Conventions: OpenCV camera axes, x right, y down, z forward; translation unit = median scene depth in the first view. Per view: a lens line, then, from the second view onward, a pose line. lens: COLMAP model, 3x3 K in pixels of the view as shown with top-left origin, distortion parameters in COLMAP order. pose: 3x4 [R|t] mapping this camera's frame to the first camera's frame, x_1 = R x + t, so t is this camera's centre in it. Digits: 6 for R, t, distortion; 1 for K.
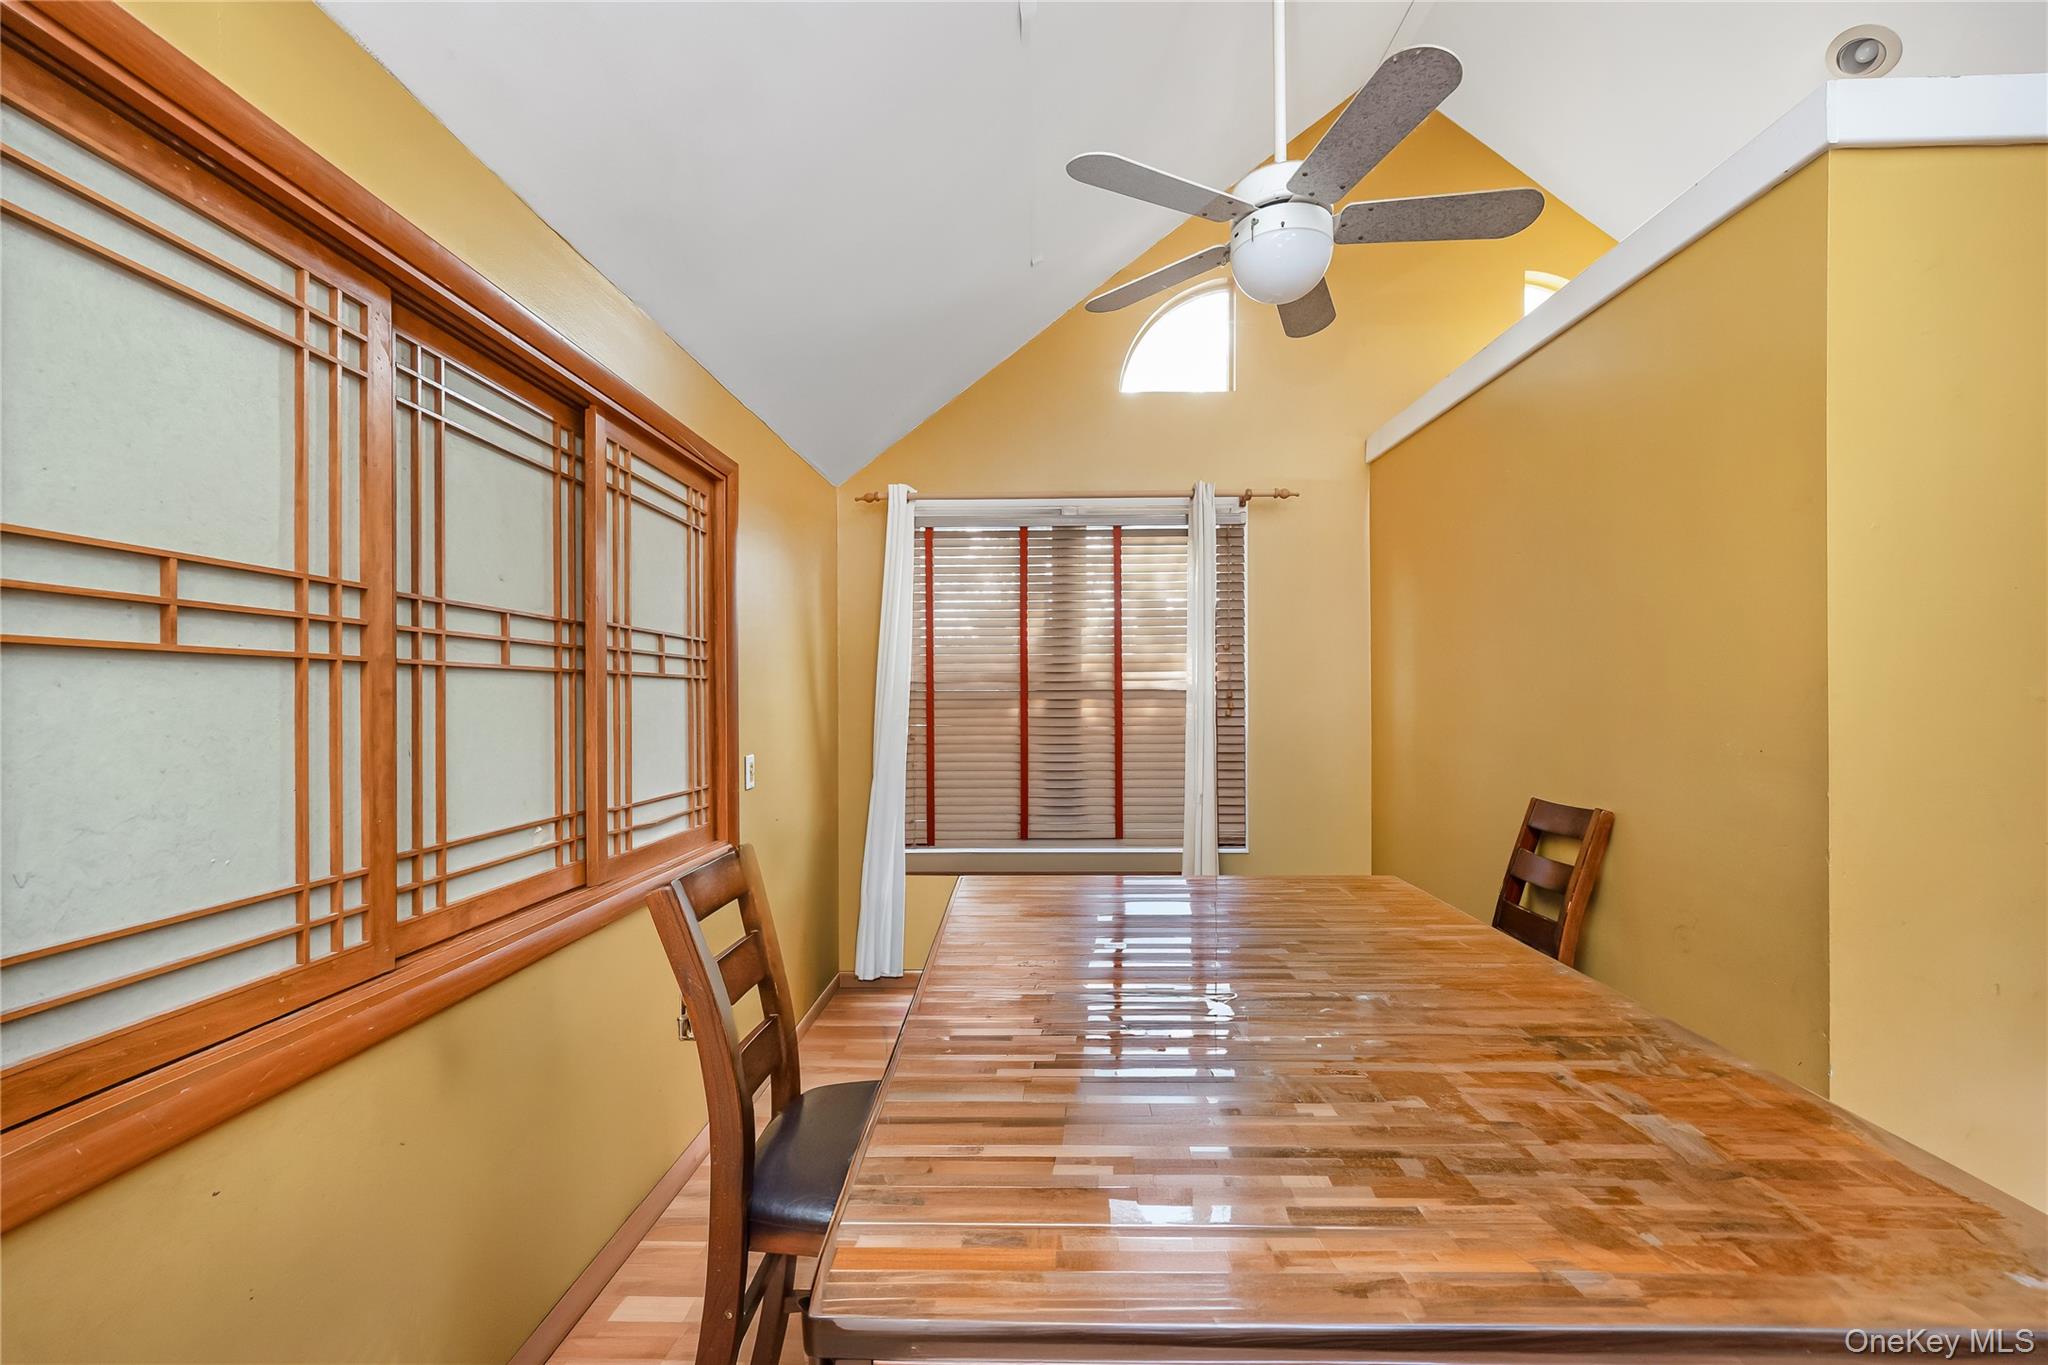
lens RADIAL K [[843.0, 0, 1031.9], [0, 843.0, 688.2], [0, 0, 1]] dist [-0.000448, -0.000042]
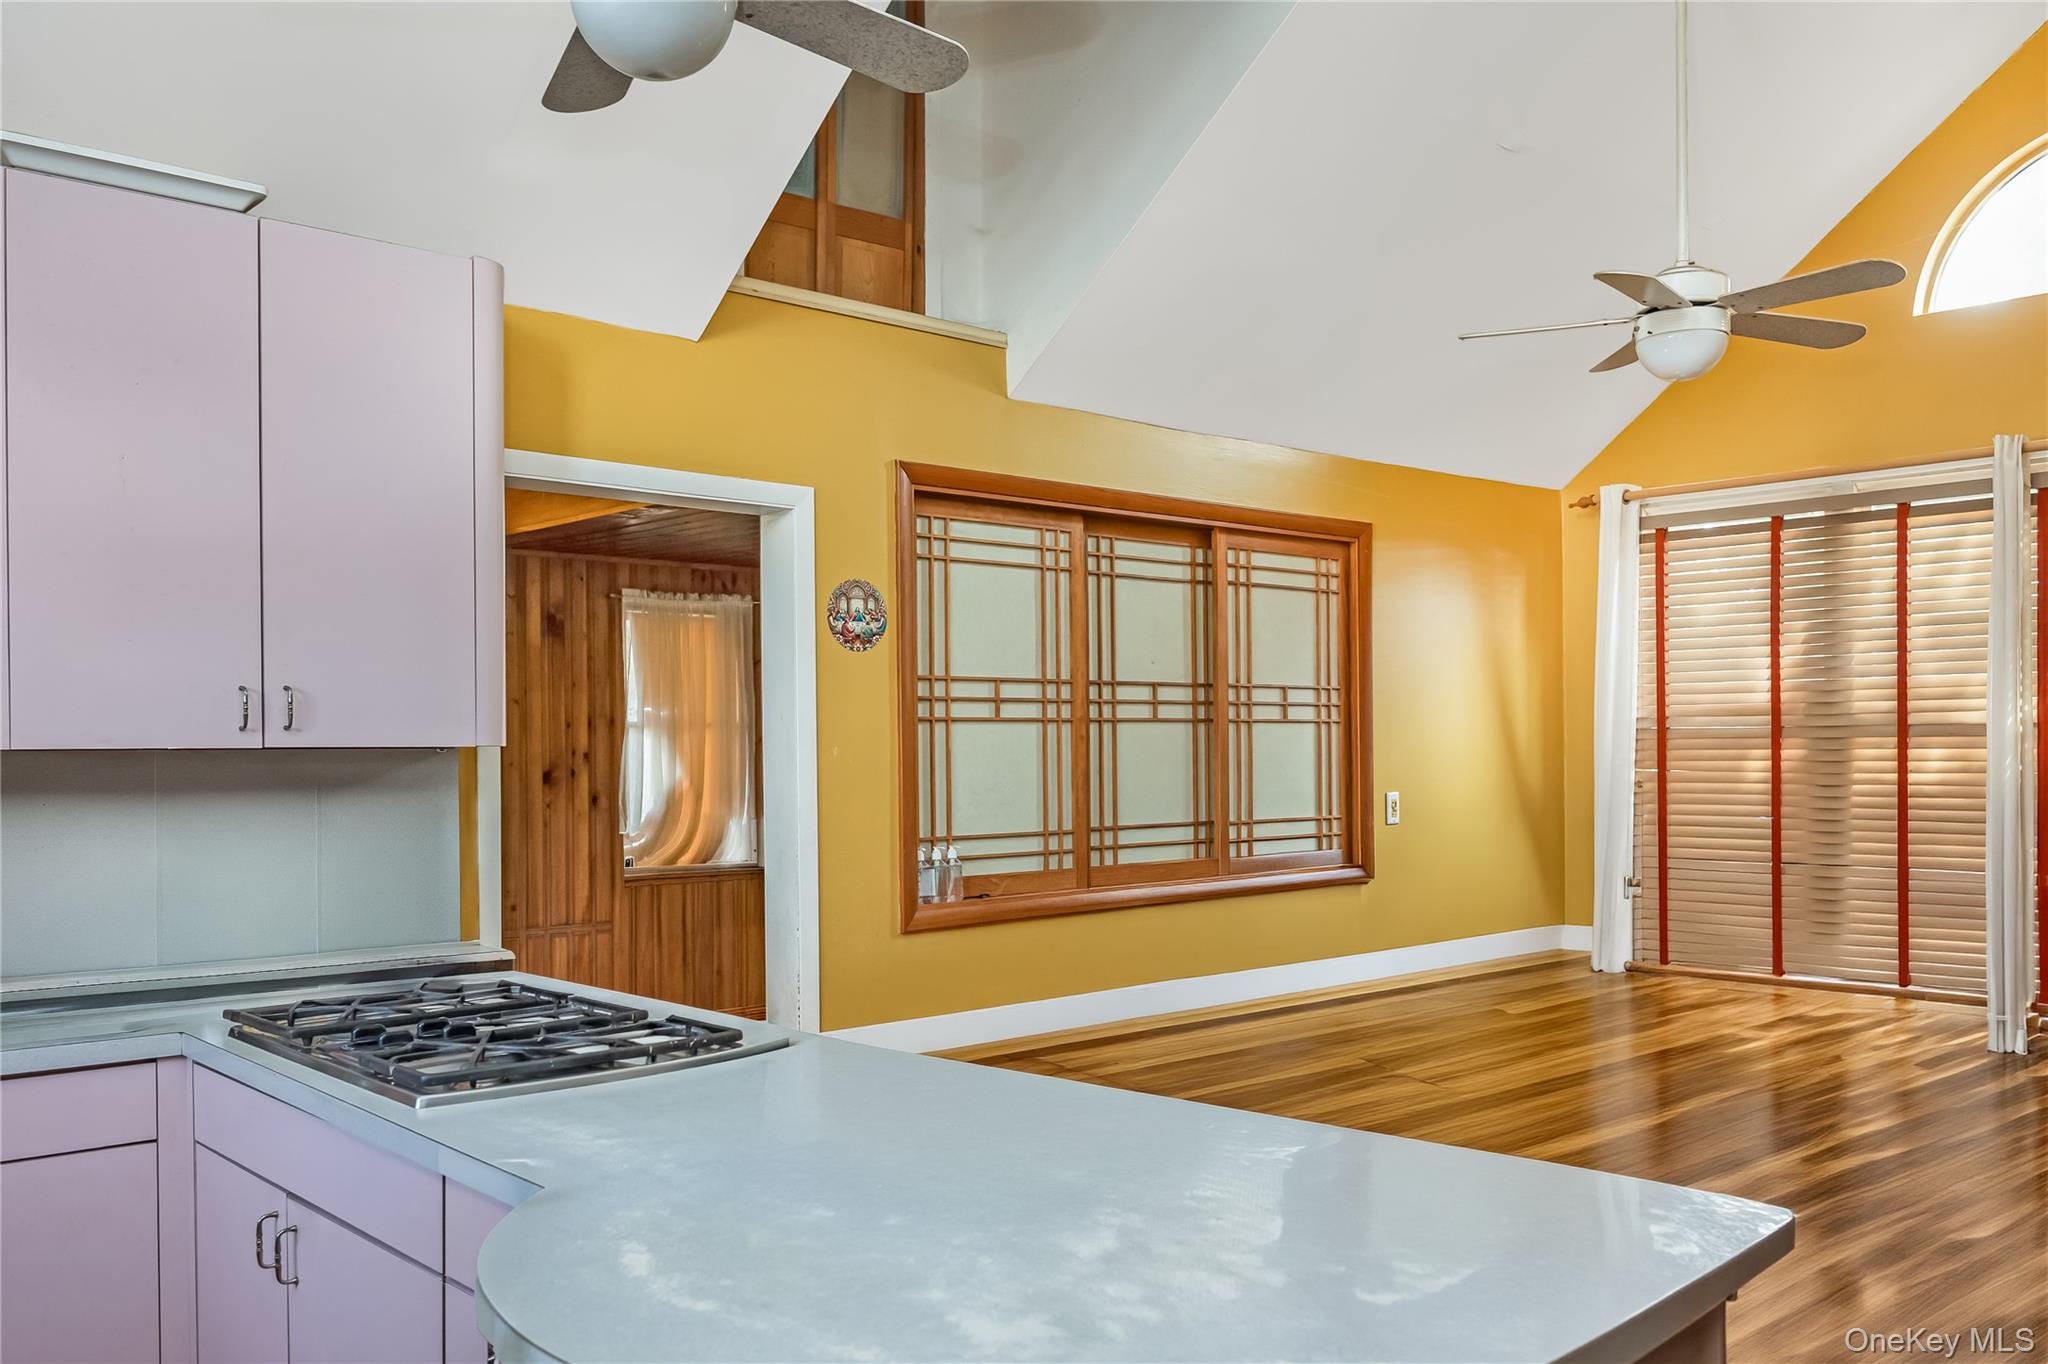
lens RADIAL K [[1701.8, 0, 1024.0], [0, 1701.8, 682.0], [0, 0, 1]] dist [-0.000515, 0.000698]
pose [[0.686190, -0.021937, -0.727091, 1.242409], [0.008781, 0.999722, -0.021876, -0.021924], [0.727369, 0.008627, 0.686192, -1.104741]]
